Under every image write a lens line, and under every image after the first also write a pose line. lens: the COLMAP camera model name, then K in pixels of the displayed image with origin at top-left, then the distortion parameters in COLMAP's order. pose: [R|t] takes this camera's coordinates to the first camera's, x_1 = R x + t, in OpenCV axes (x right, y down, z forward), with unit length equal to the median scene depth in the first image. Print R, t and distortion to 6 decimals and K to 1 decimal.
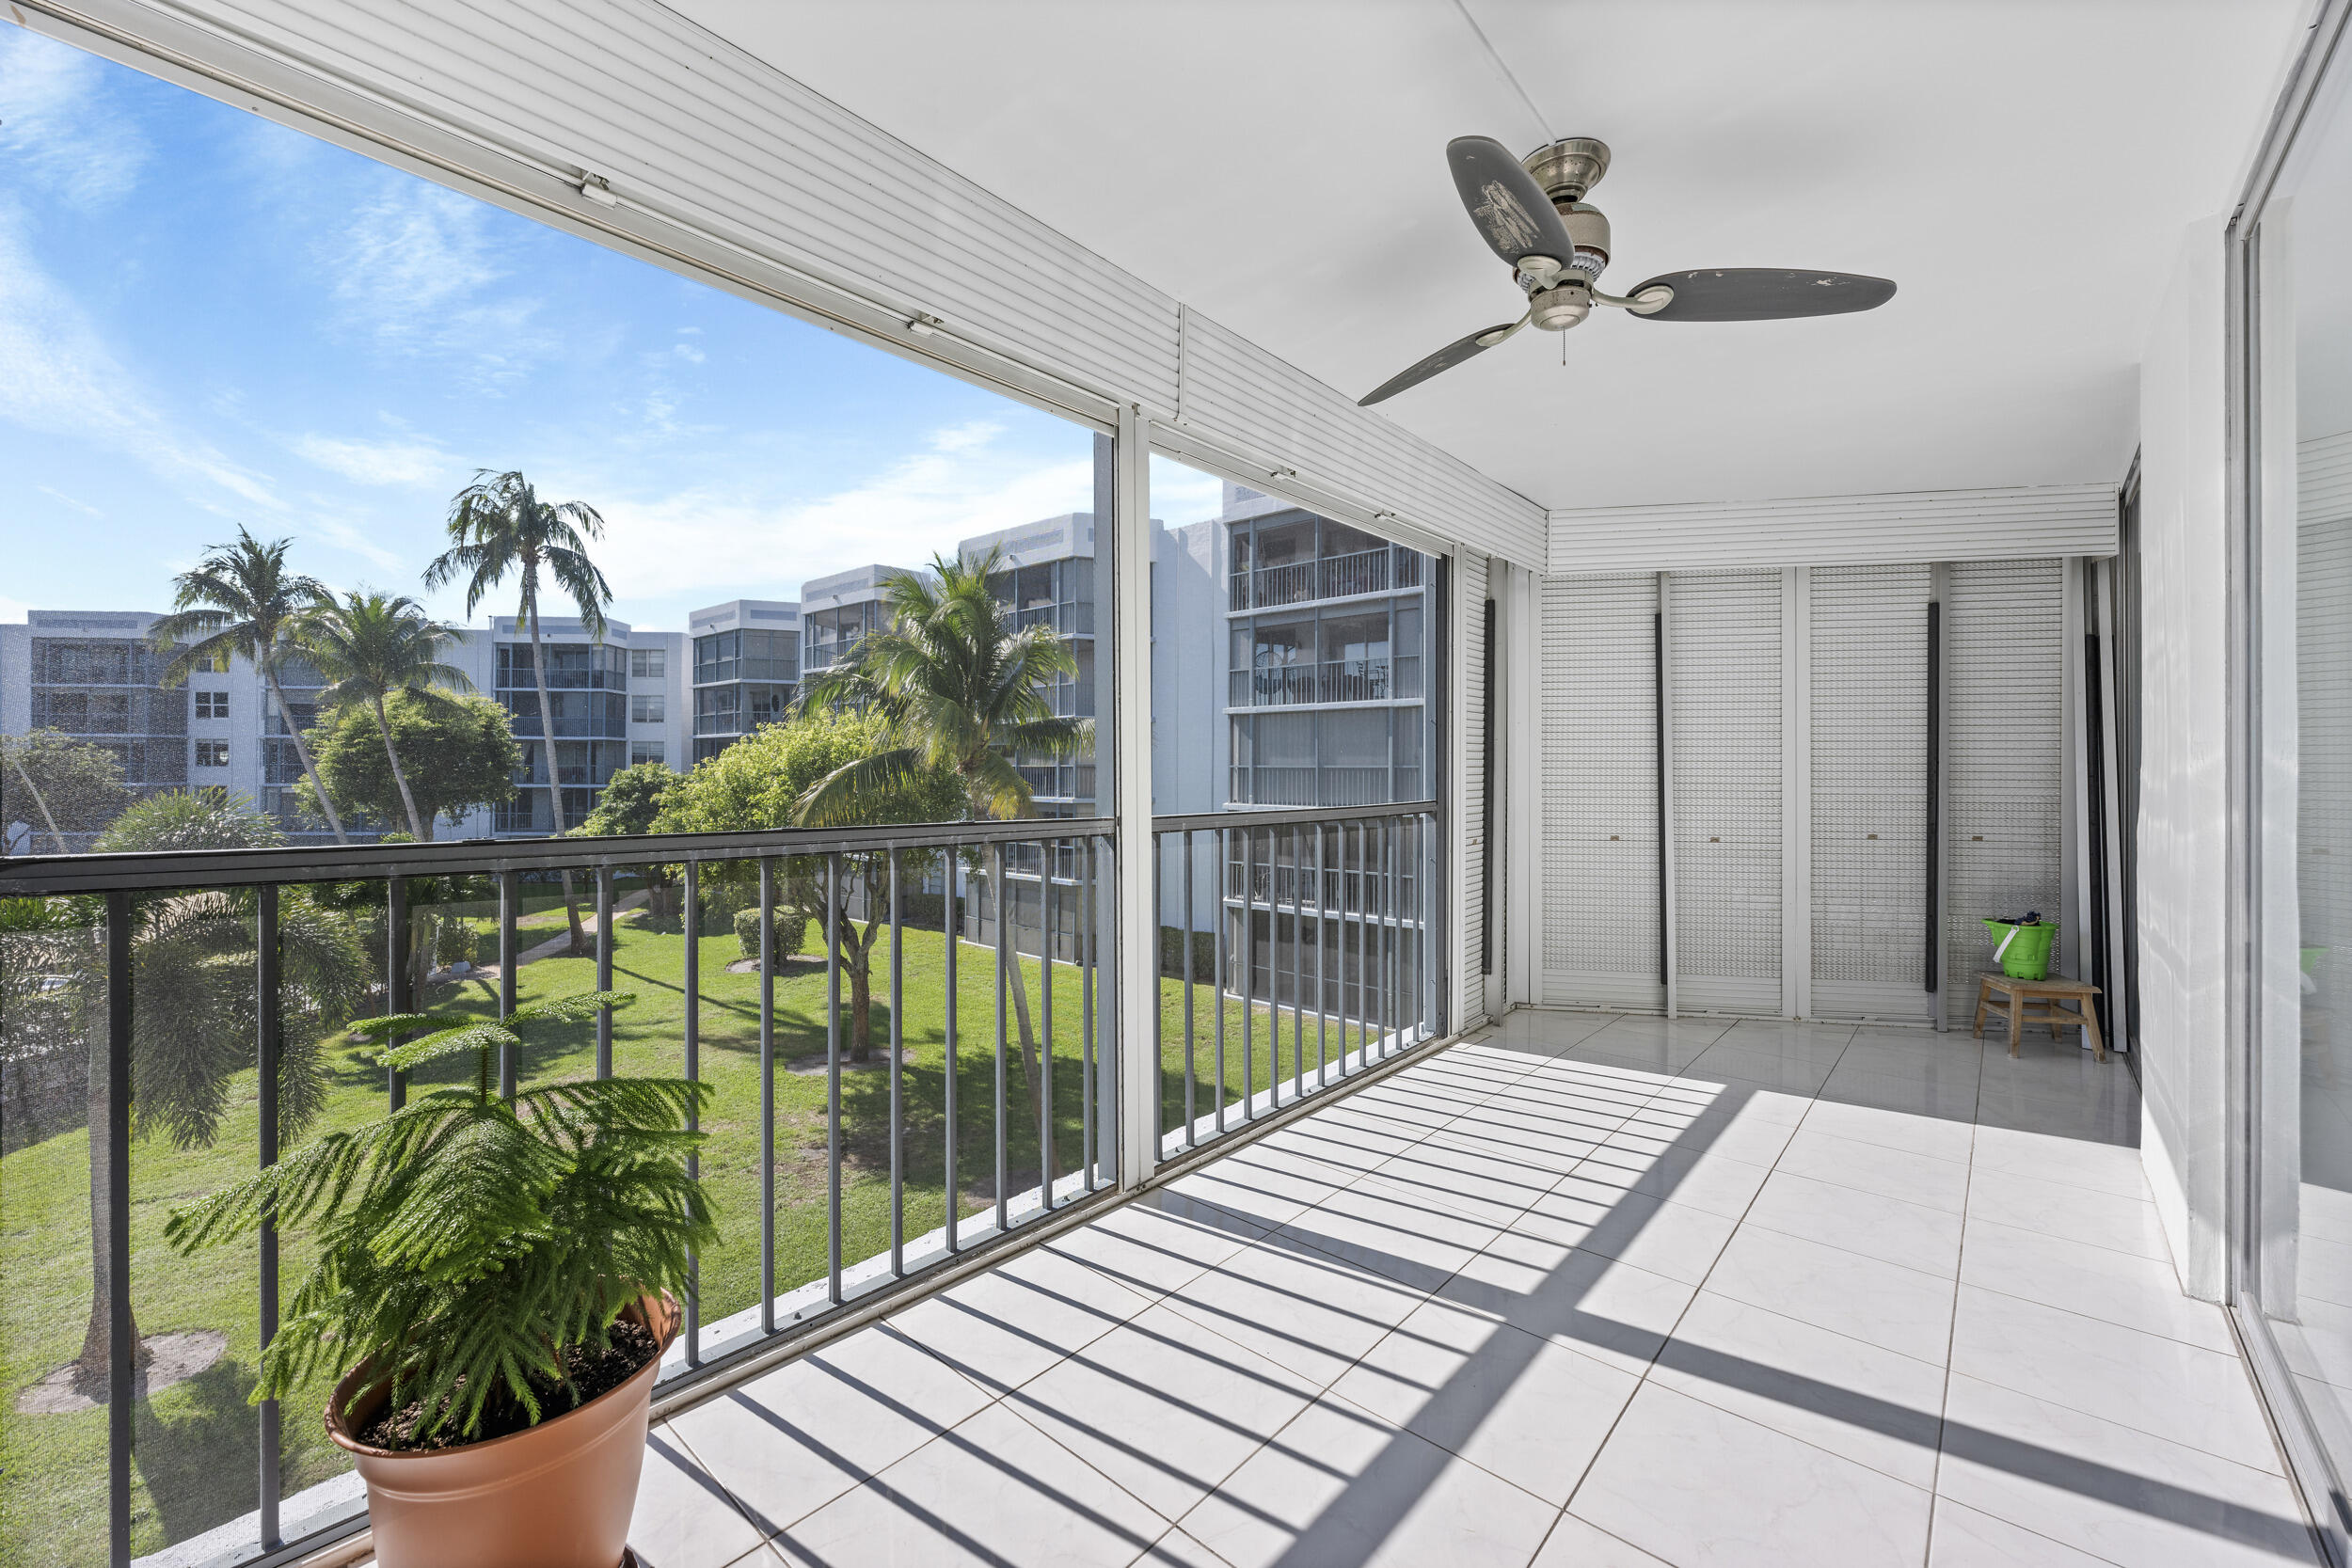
lens RADIAL K [[945.7, 0, 1174.1], [0, 945.7, 773.7], [0, 0, 1]] dist [-0.002121, 0.000125]
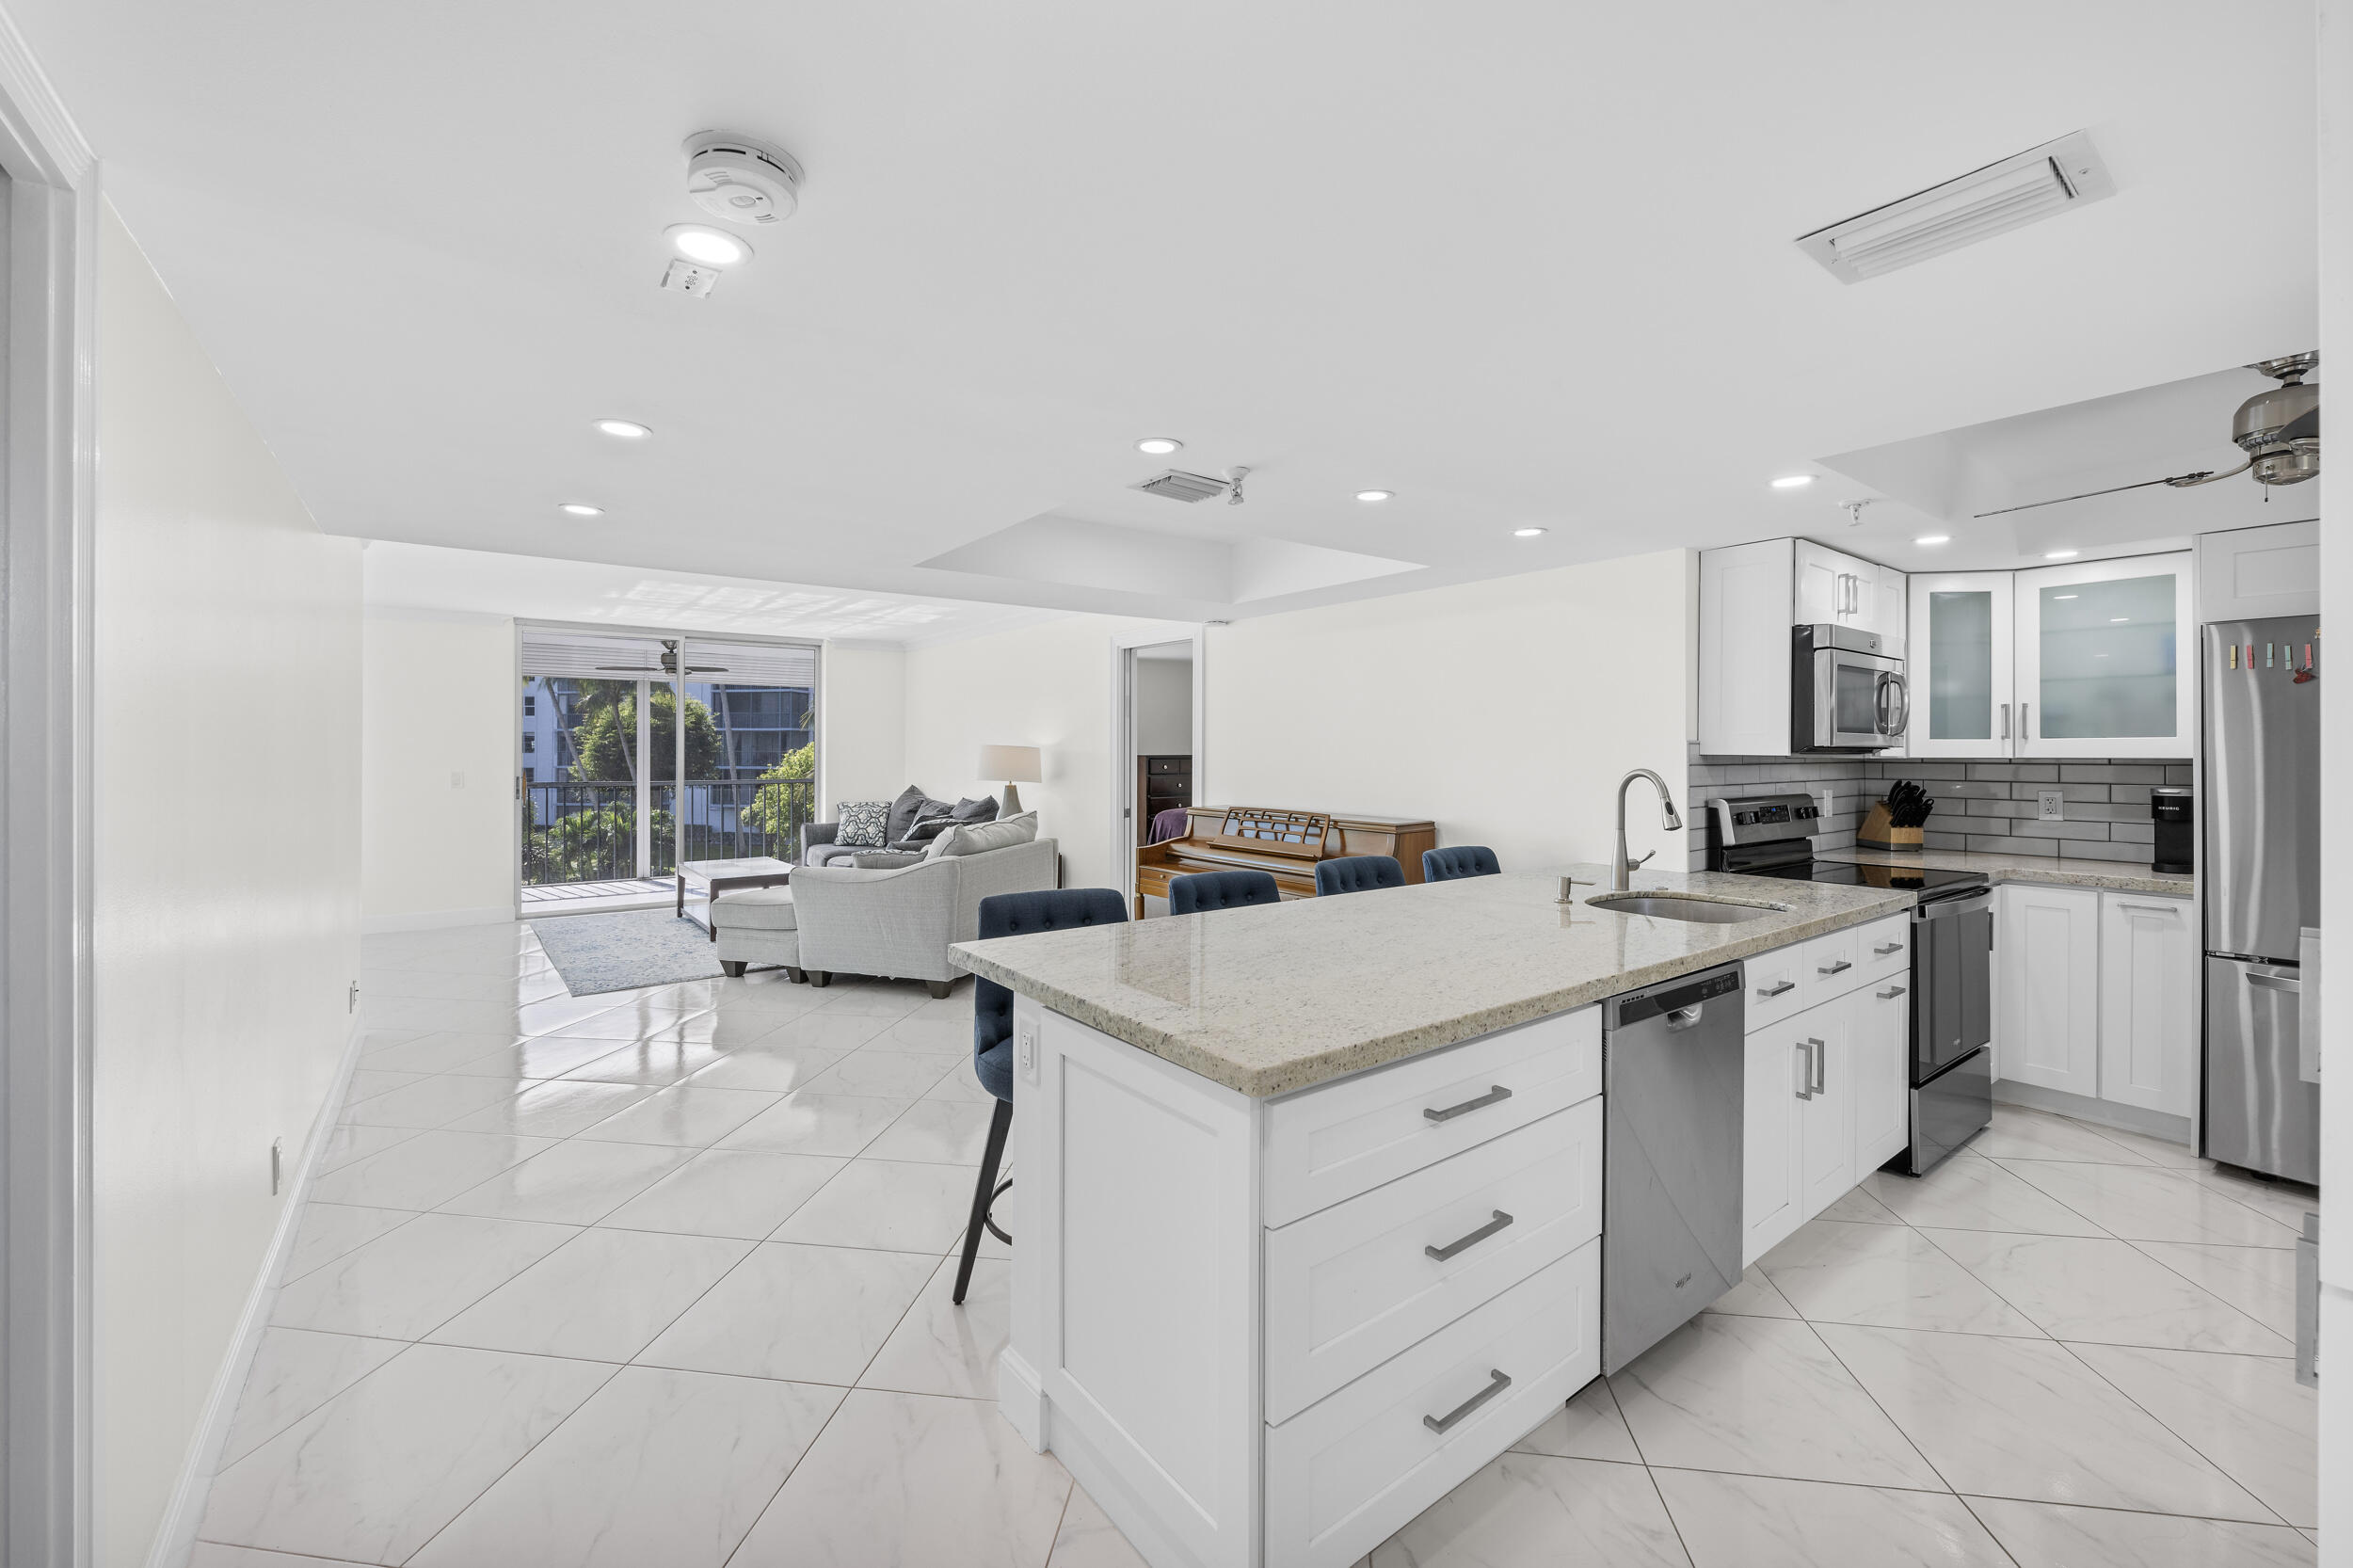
lens RADIAL K [[944.6, 0, 1180.1], [0, 944.6, 750.2], [0, 0, 1]] dist [-0.001425, 0.000024]
pose [[0.980210, -0.002924, -0.197939, 0.378959], [0.002152, 0.999989, -0.004114, -0.007991], [0.197949, 0.003606, 0.980206, -0.308909]]
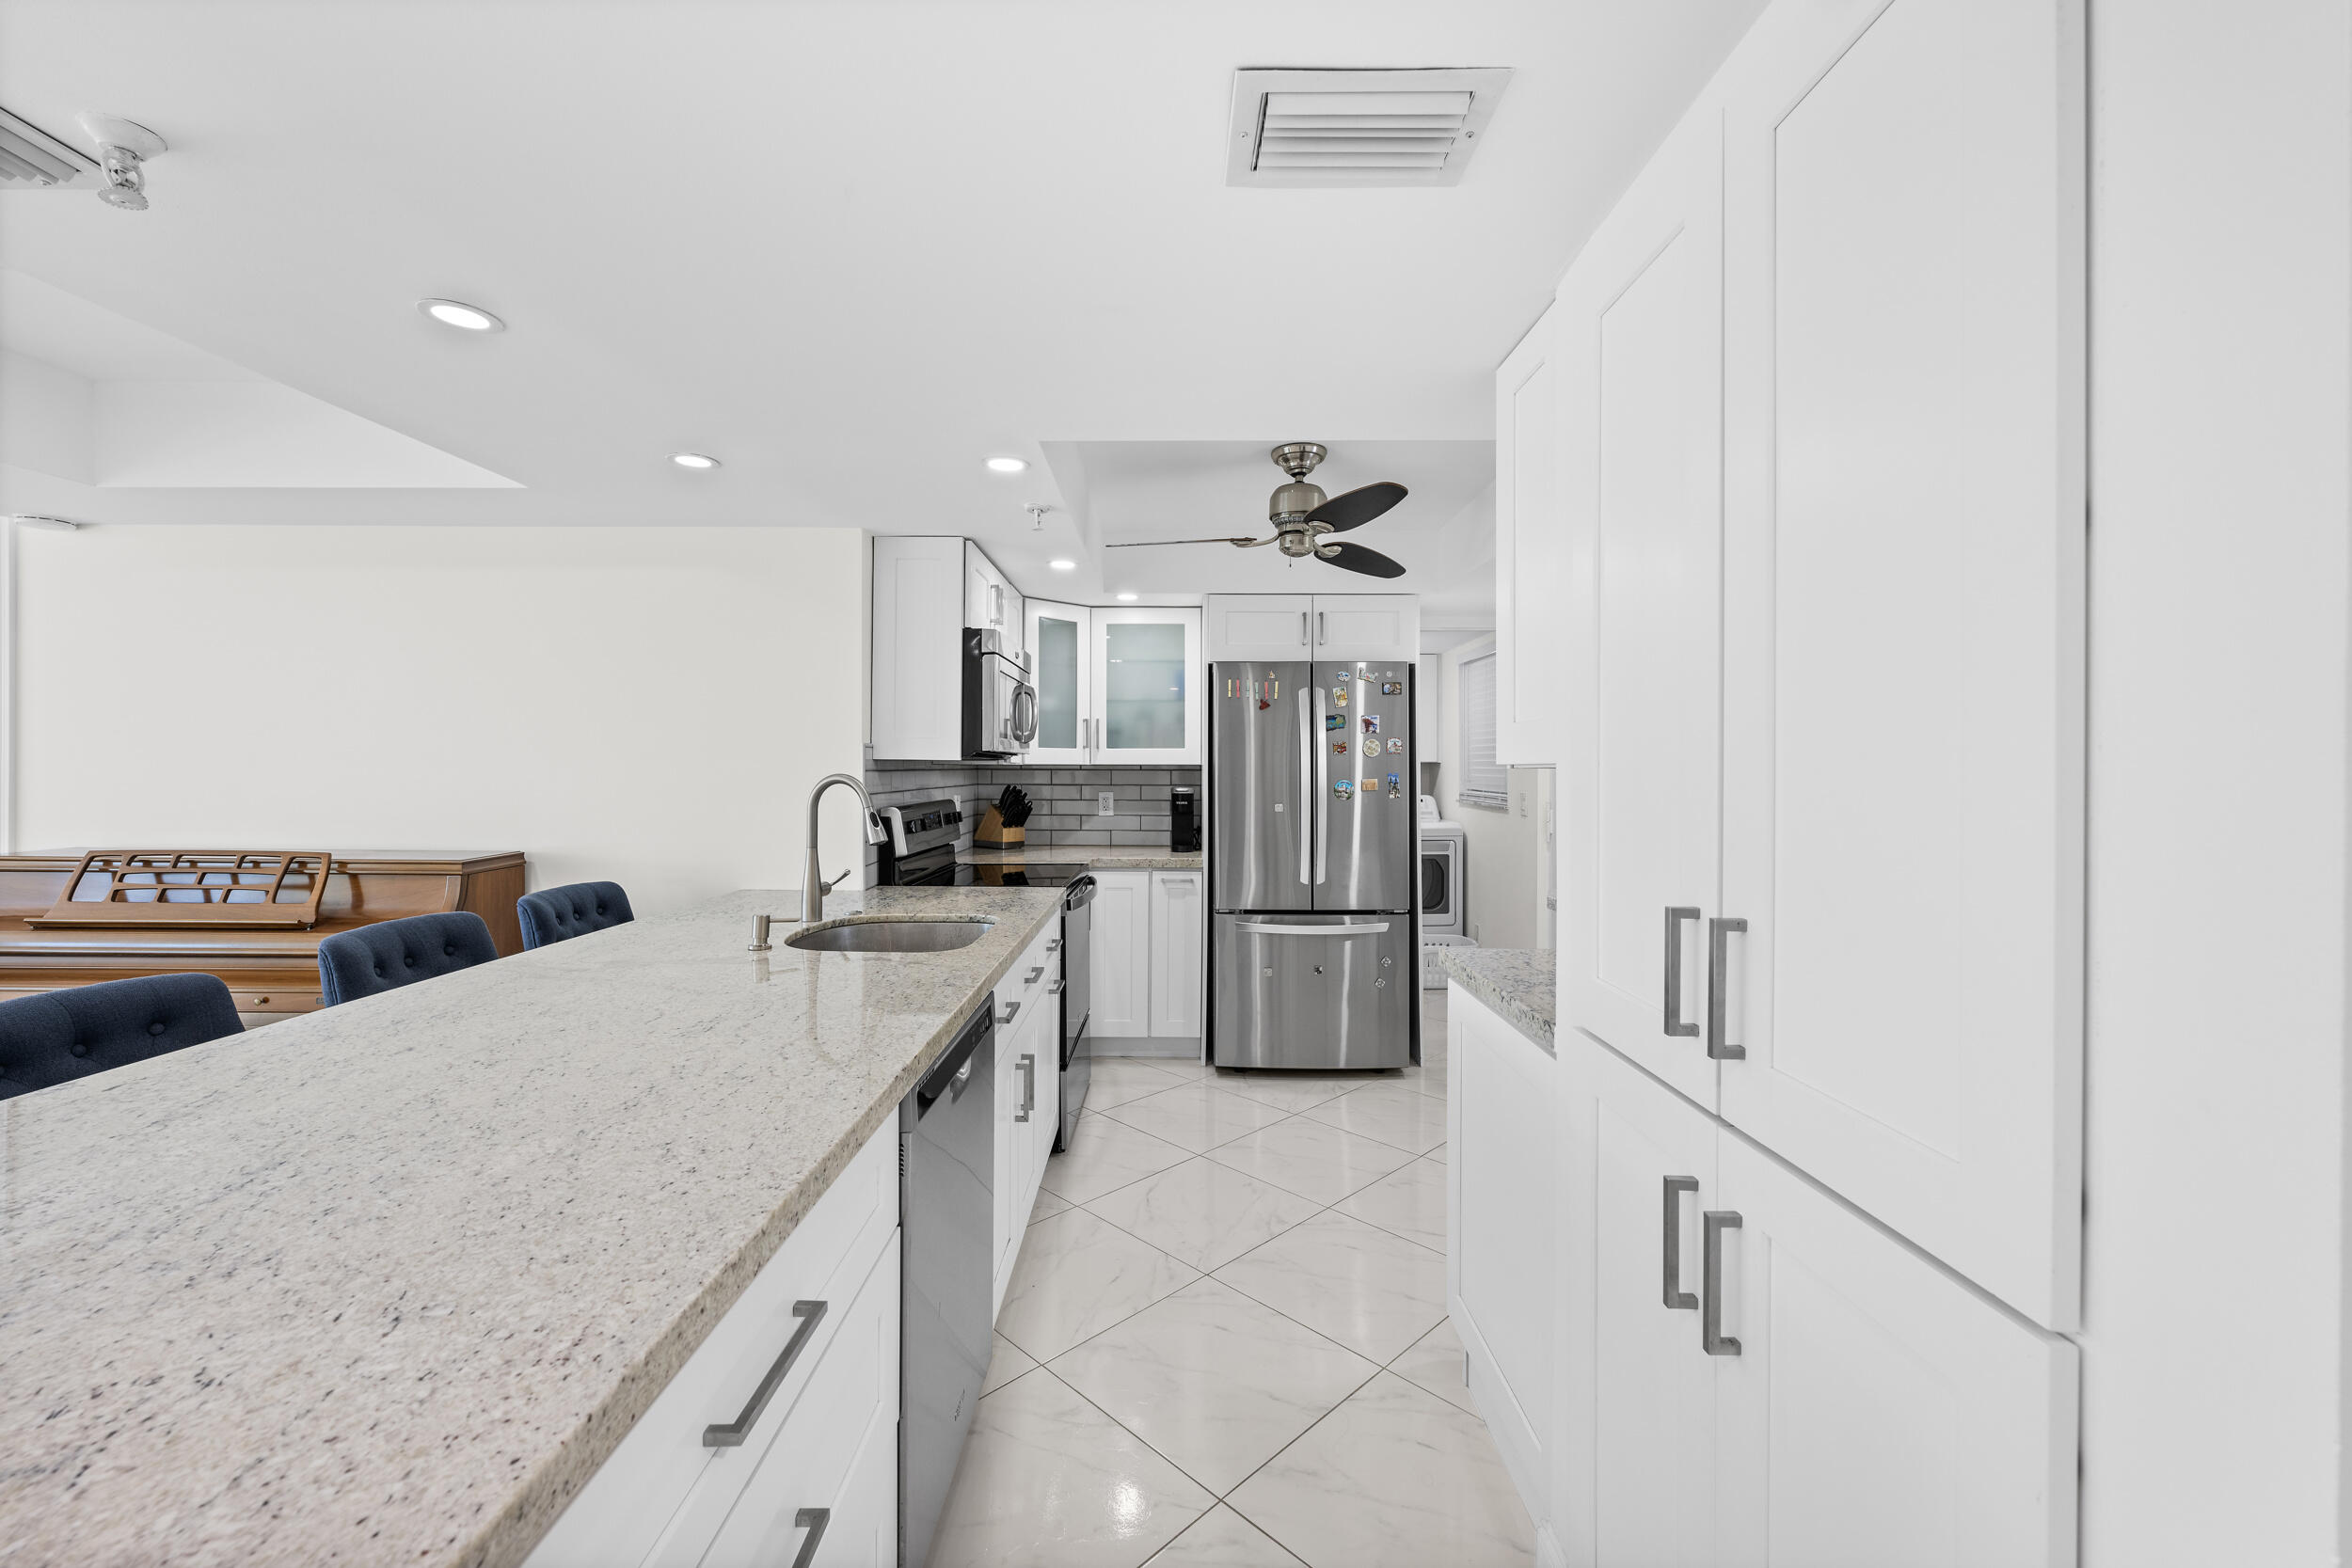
lens RADIAL K [[941.3, 0, 1168.3], [0, 941.3, 771.3], [0, 0, 1]] dist [-0.001223, -0.000024]
pose [[0.756651, -0.004810, 0.653802, 0.372372], [0.000730, 0.999979, 0.006512, -0.006667], [-0.653819, -0.004450, 0.756638, -0.271563]]
